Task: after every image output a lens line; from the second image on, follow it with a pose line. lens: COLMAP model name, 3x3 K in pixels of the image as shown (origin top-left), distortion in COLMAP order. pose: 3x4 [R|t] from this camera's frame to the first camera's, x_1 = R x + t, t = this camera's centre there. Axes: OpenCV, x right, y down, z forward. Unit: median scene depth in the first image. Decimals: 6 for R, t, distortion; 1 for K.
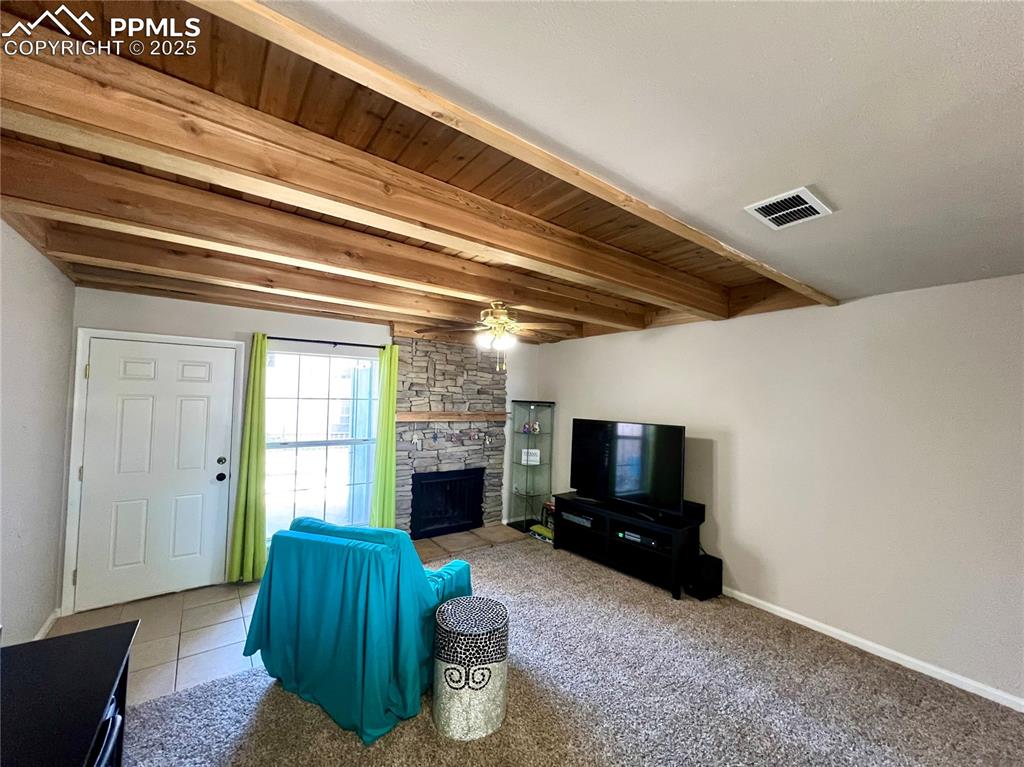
lens RADIAL K [[417.1, 0, 516.3], [0, 417.1, 384.6], [0, 0, 1]] dist [0.001128, 0.000455]
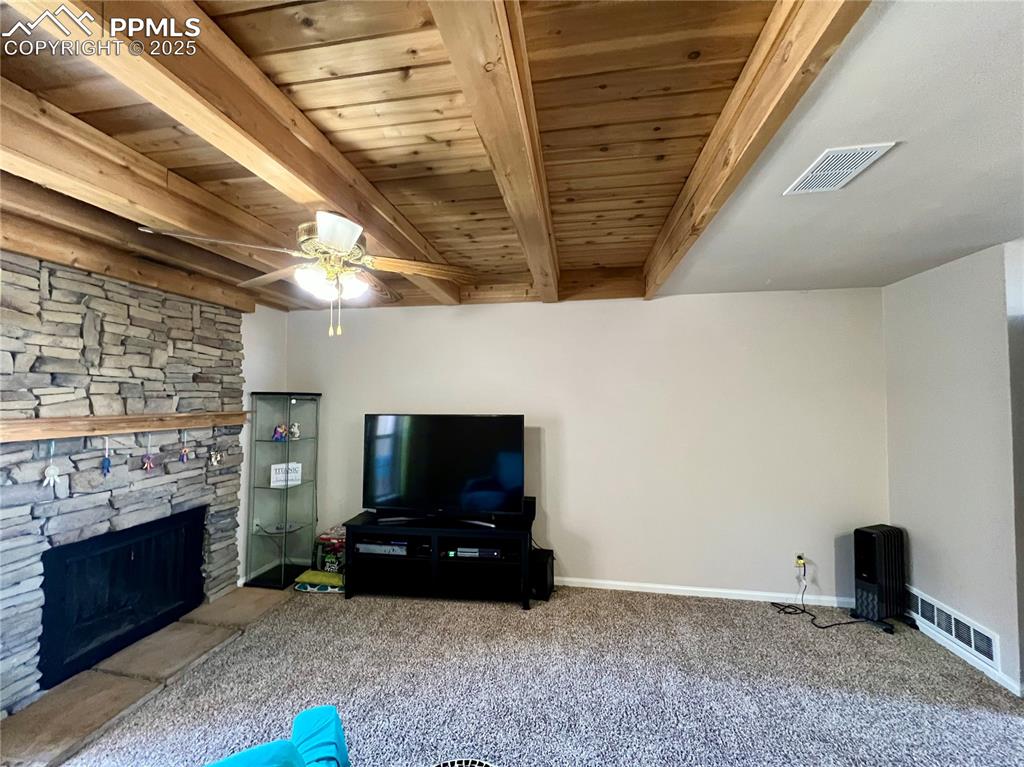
lens RADIAL K [[408.5, 0, 511.5], [0, 408.5, 385.0], [0, 0, 1]] dist [-0.002879, 0.000904]
pose [[0.723362, -0.005309, 0.690449, -0.180720], [-0.004824, 0.999907, 0.012743, 0.019105], [-0.690452, -0.012548, 0.723269, 0.303213]]
